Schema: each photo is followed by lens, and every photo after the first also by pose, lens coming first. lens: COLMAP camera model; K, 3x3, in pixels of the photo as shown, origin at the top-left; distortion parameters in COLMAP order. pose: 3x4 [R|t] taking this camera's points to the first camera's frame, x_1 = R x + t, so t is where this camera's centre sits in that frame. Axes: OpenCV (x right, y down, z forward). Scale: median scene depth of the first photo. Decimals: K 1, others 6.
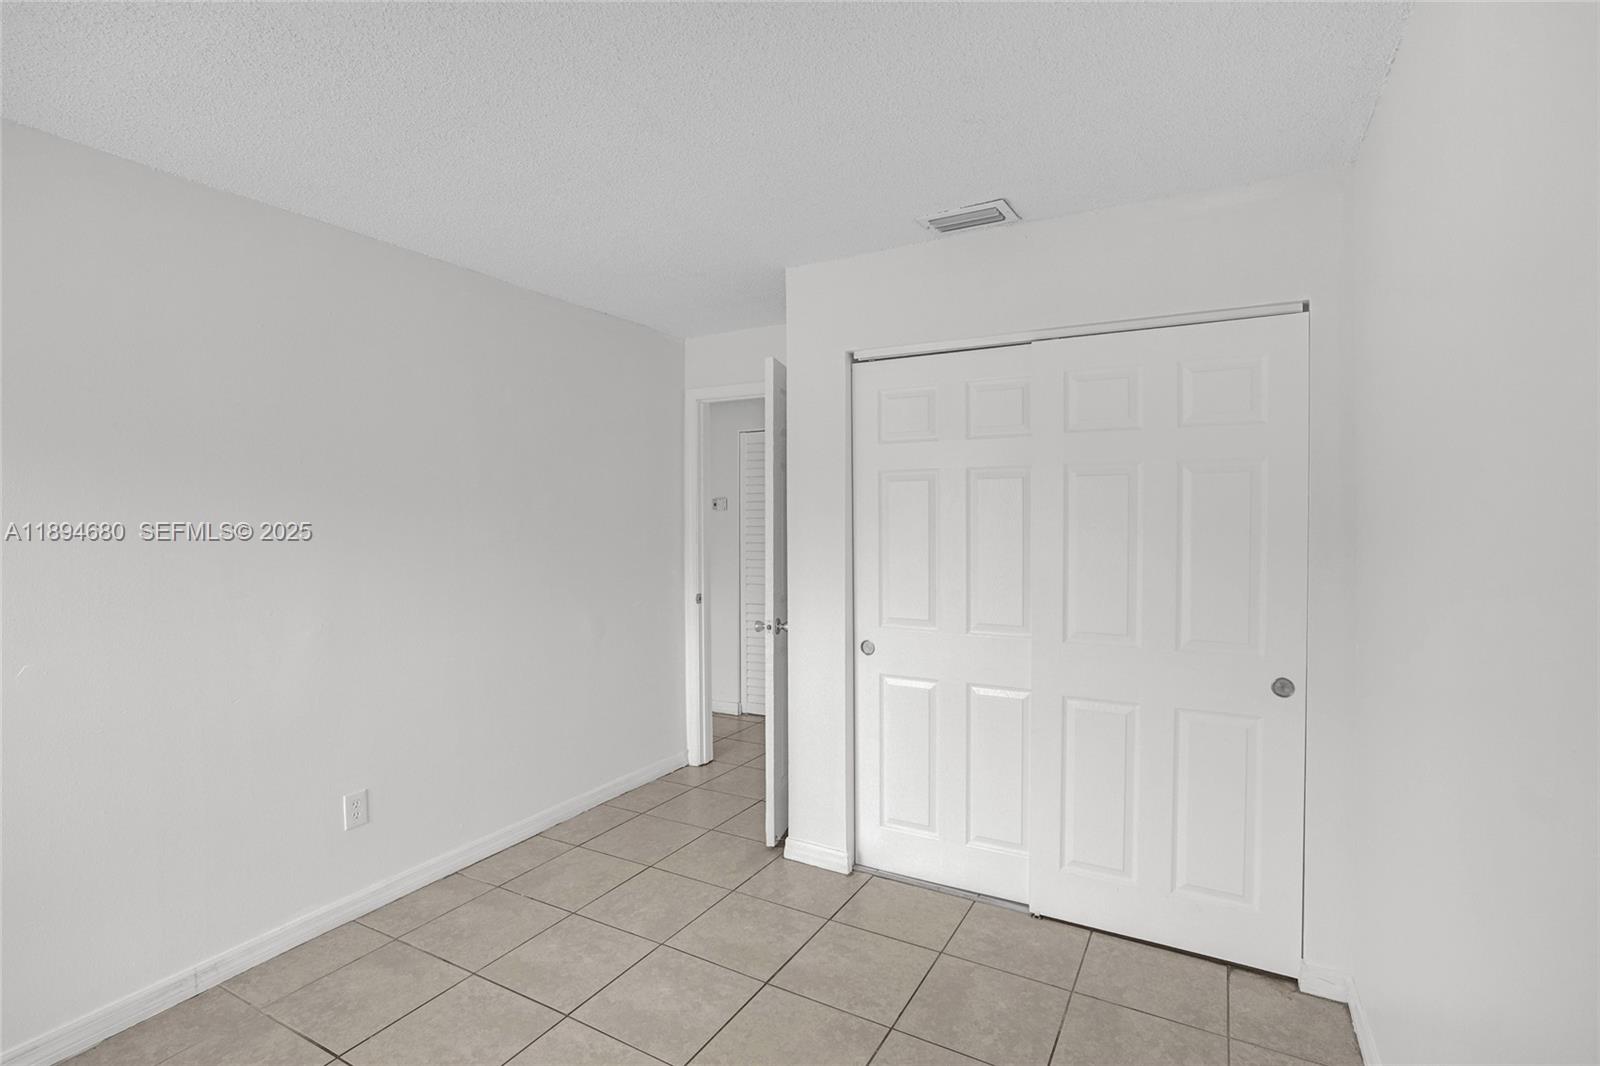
lens RADIAL K [[748.8, 0, 831.1], [0, 748.8, 521.1], [0, 0, 1]] dist [-0.050886, 0.024863]
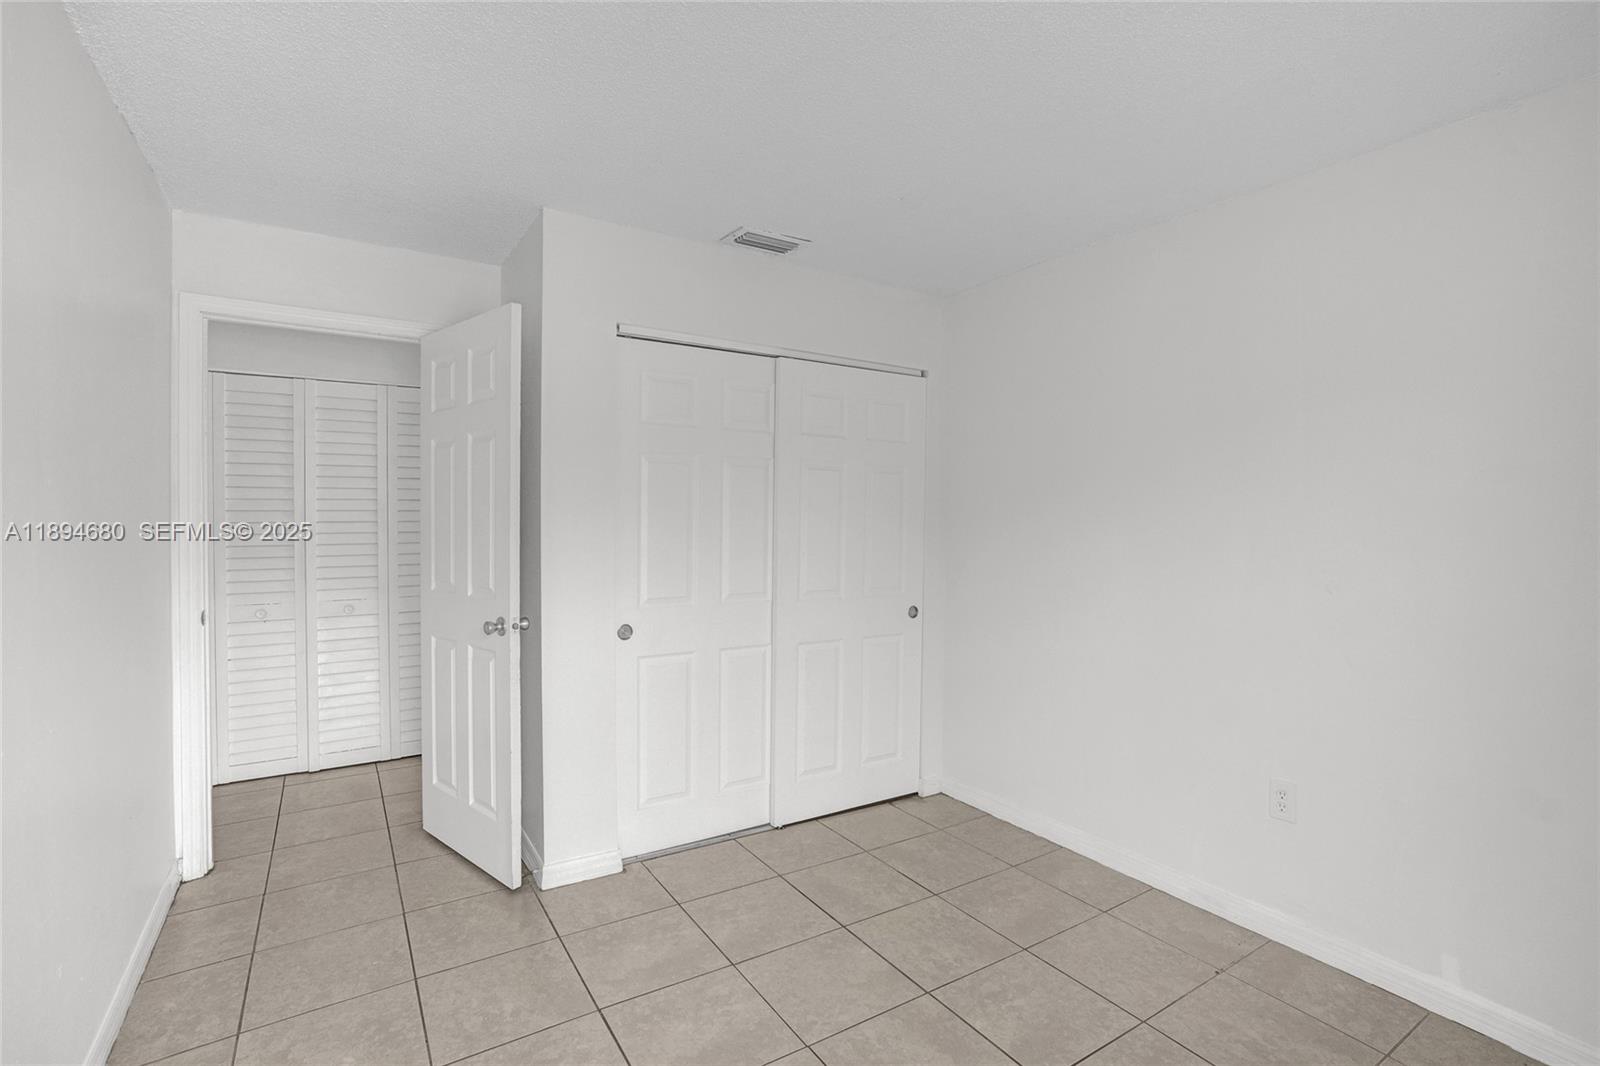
lens RADIAL K [[748.8, 0, 805.1], [0, 748.8, 523.0], [0, 0, 1]] dist [-0.050886, 0.024863]
pose [[0.481034, -0.014282, 0.876586, -0.781977], [-0.010598, 0.999700, 0.022104, 0.000514], [-0.876638, -0.019922, 0.480738, 0.378382]]
